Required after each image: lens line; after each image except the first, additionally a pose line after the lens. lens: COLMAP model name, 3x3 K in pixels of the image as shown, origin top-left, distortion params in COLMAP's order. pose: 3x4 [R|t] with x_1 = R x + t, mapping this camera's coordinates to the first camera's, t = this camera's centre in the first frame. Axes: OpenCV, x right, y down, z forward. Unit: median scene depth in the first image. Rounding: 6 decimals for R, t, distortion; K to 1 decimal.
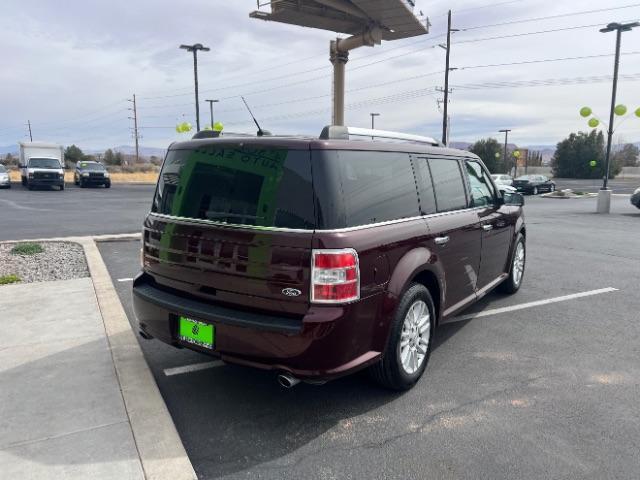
lens RADIAL K [[481.7, 0, 320.0], [0, 481.7, 240.0], [0, 0, 1]] dist [0.048984, -0.057499]
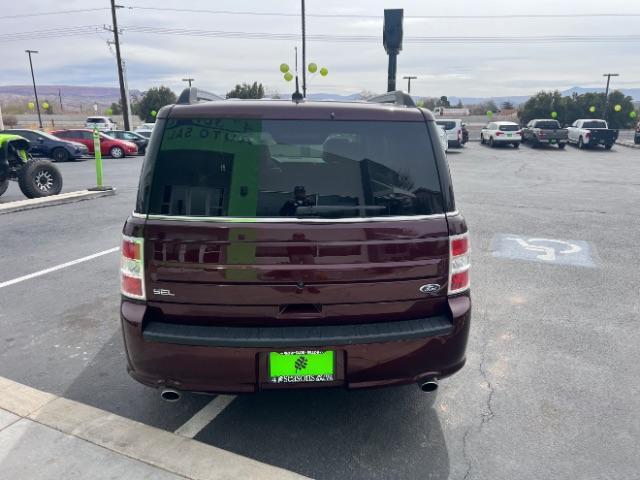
lens RADIAL K [[477.4, 0, 322.6], [0, 477.4, 241.0], [0, 0, 1]] dist [0.055055, -0.062182]
pose [[0.785913, -0.159409, 0.597436, -0.103082], [0.095561, 0.985902, 0.137352, -0.016271], [-0.610909, -0.050855, 0.790066, 0.063545]]
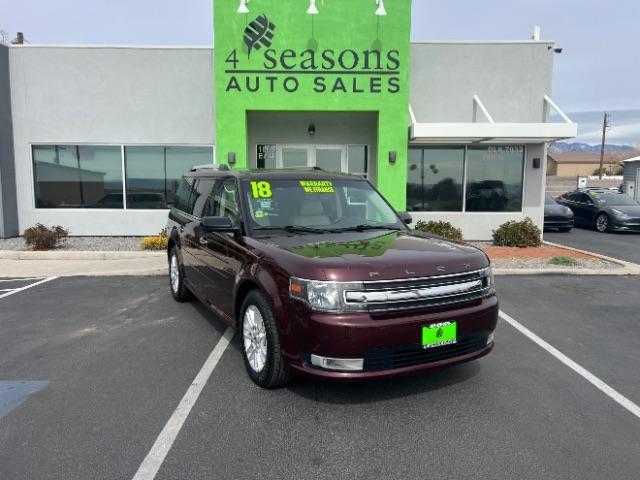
lens RADIAL K [[477.4, 0, 322.6], [0, 477.4, 241.0], [0, 0, 1]] dist [0.055055, -0.062182]
pose [[-0.458086, 0.095700, -0.883741, 0.283996], [-0.145597, 0.972683, 0.180802, -0.064483], [0.876903, 0.211492, -0.431639, 0.427394]]
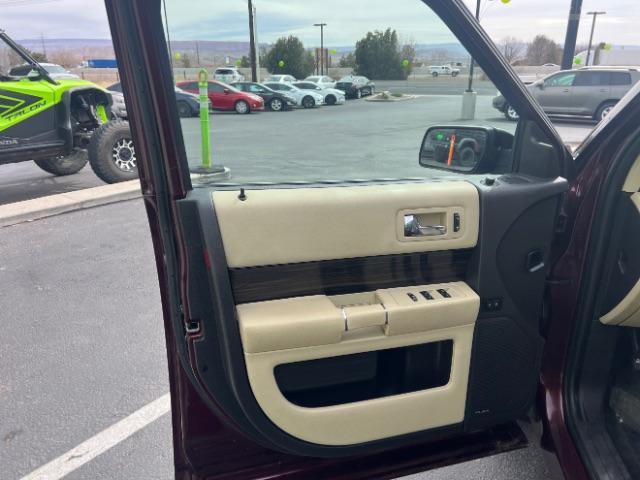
lens RADIAL K [[477.4, 0, 322.6], [0, 477.4, 241.0], [0, 0, 1]] dist [0.055055, -0.062182]
pose [[0.911925, -0.145177, 0.383818, -0.033970], [0.068821, 0.976187, 0.205724, -0.037383], [-0.404545, -0.161190, 0.900201, 0.283515]]
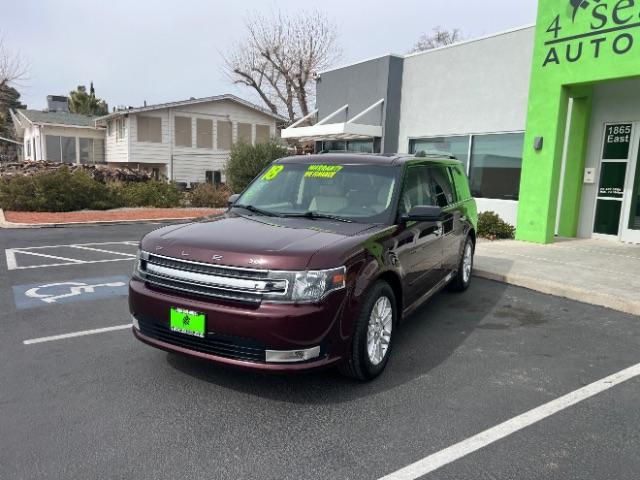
lens RADIAL K [[477.4, 0, 322.6], [0, 477.4, 241.0], [0, 0, 1]] dist [0.055055, -0.062182]
pose [[-0.992135, -0.010827, -0.124706, 0.082412], [-0.047904, 0.953253, 0.298351, -0.085830], [0.115646, 0.301978, -0.946274, 0.555443]]
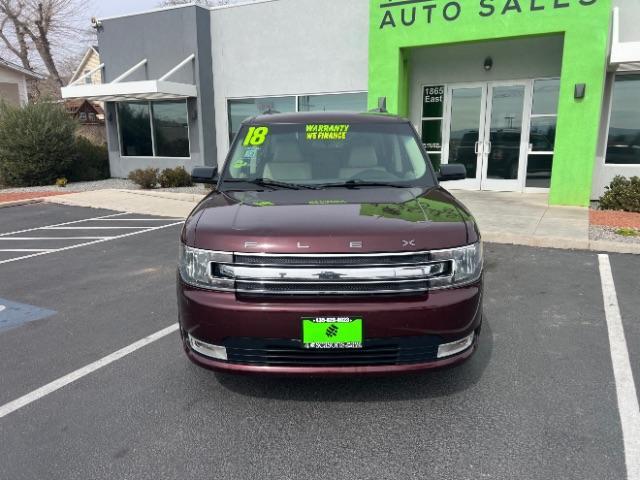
lens RADIAL K [[481.7, 0, 320.0], [0, 481.7, 240.0], [0, 0, 1]] dist [0.048984, -0.057499]
pose [[-0.820400, 0.124751, -0.558016, 0.182502], [-0.082915, 0.939639, 0.331970, -0.072195], [0.565746, 0.318616, -0.760536, 0.486540]]
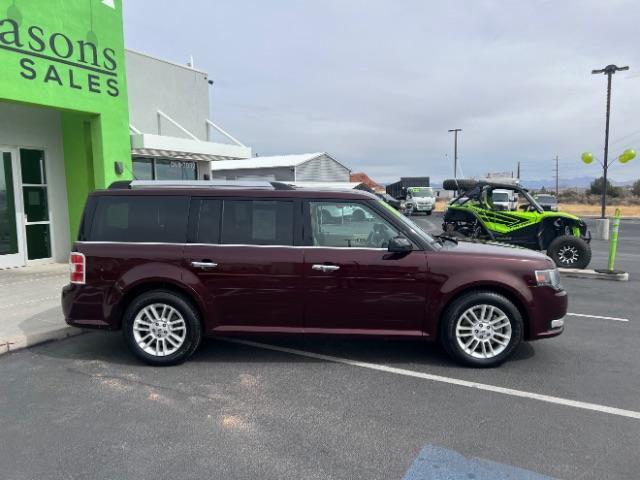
lens RADIAL K [[481.7, 0, 320.0], [0, 481.7, 240.0], [0, 0, 1]] dist [0.048984, -0.057499]
pose [[0.534924, 0.071652, -0.841857, 0.282315], [-0.125993, 0.992022, 0.004376, -0.020405], [0.835453, 0.103727, 0.539684, 0.110308]]
